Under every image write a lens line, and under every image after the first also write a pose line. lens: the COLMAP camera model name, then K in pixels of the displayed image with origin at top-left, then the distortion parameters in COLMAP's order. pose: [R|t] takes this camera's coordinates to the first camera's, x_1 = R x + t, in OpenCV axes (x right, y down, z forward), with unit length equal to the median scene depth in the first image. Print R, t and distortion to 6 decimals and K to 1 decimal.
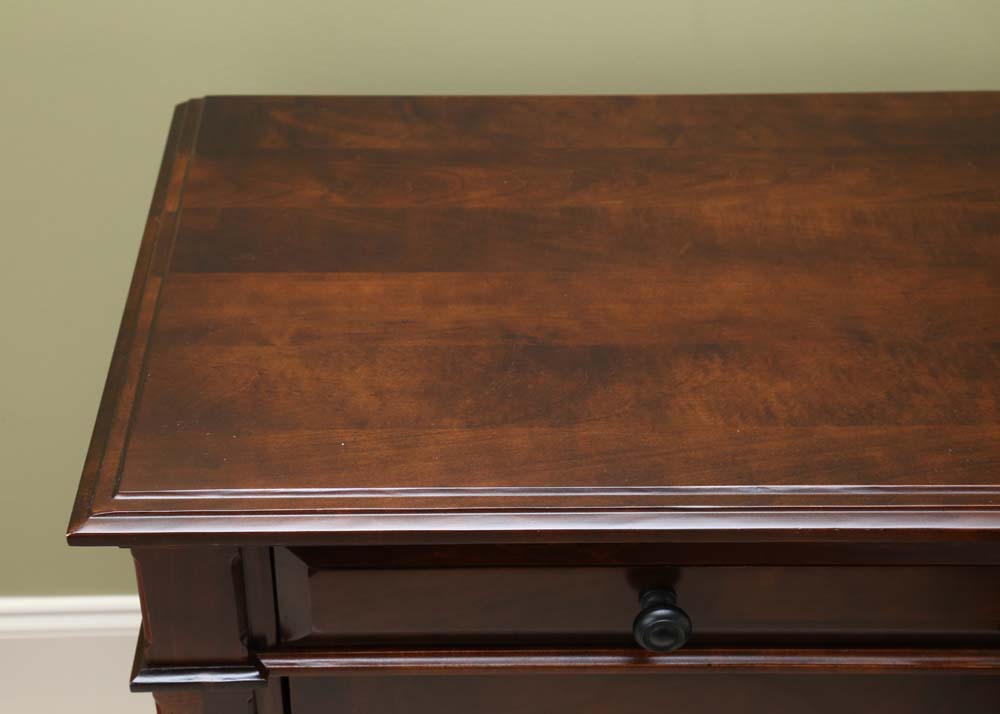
lens RADIAL K [[1640.4, 0, 459.0], [0, 1640.4, 372.3], [0, 0, 1]] dist [0.128150, 0.000000]
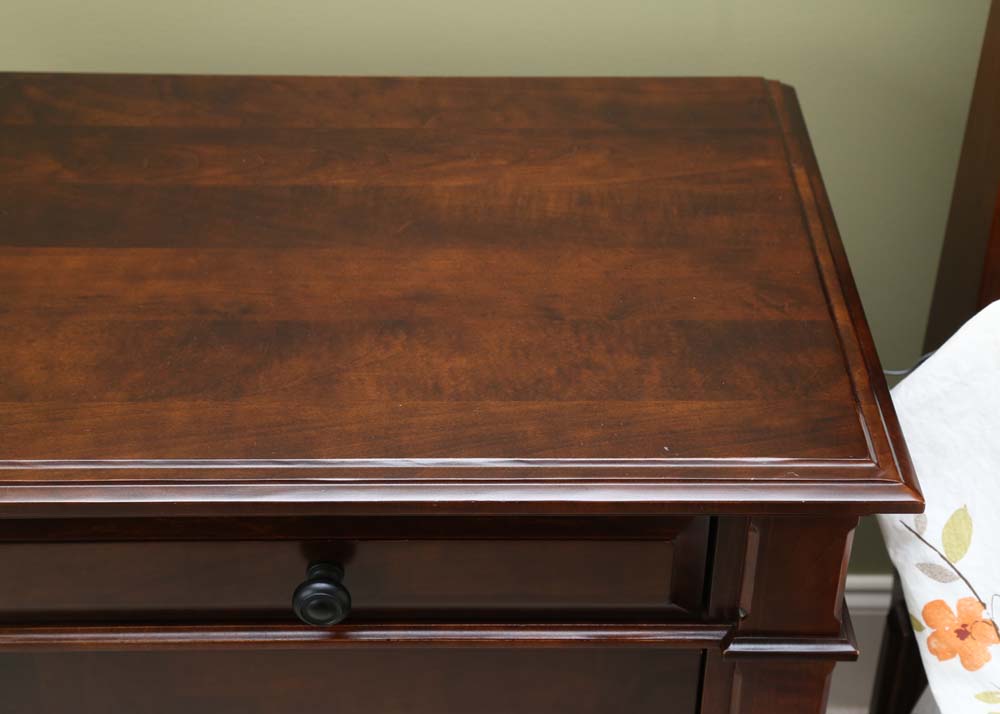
lens RADIAL K [[1640.4, 0, 510.1], [0, 1640.4, 354.8], [0, 0, 1]] dist [0.128150, 0.000000]
pose [[0.999976, 0.005700, -0.003869, 0.226508], [-0.005736, 0.999940, -0.009383, 0.013090], [0.003815, 0.009405, 0.999948, -0.001552]]
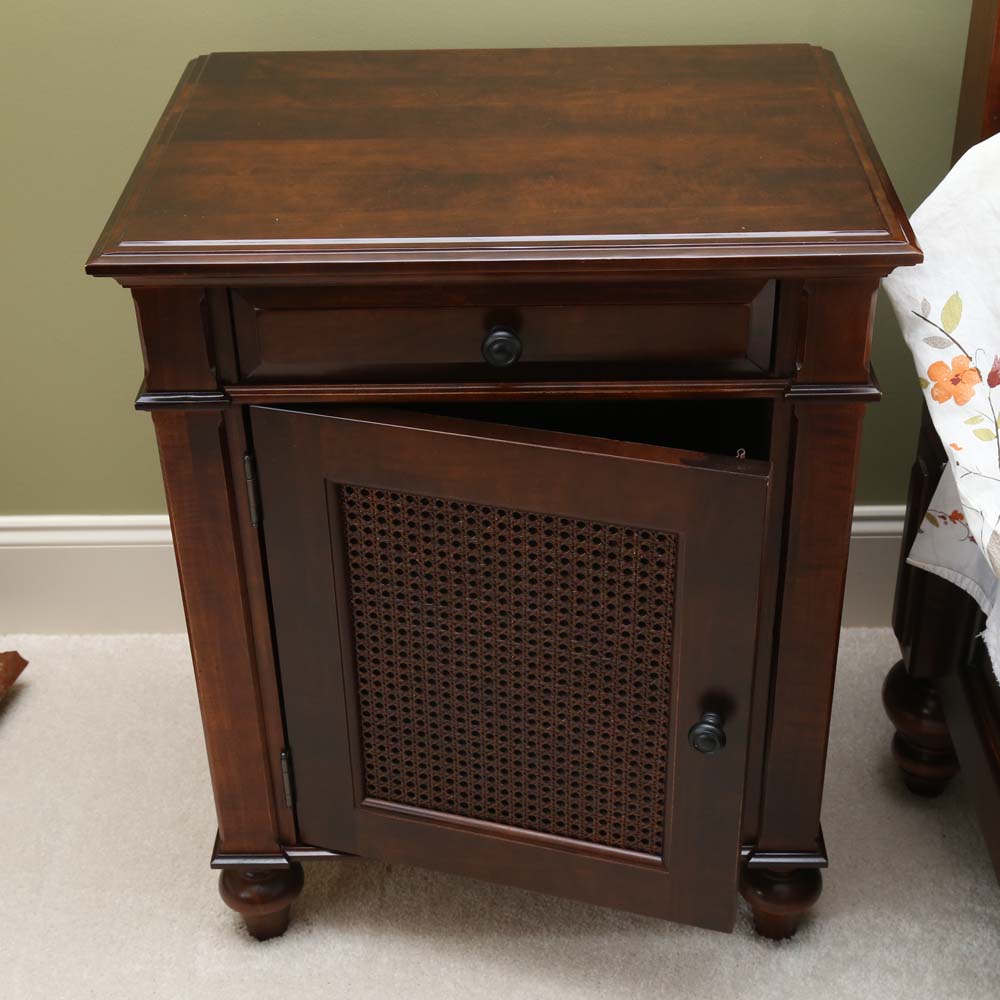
lens RADIAL K [[1654.4, 0, 517.6], [0, 1654.4, 535.6], [0, 0, 1]] dist [0.013542, 0.000000]
pose [[0.999421, -0.005436, -0.033596, 0.173553], [0.003934, 0.998997, -0.044597, 0.358397], [0.033804, 0.044439, 0.998440, -0.395735]]
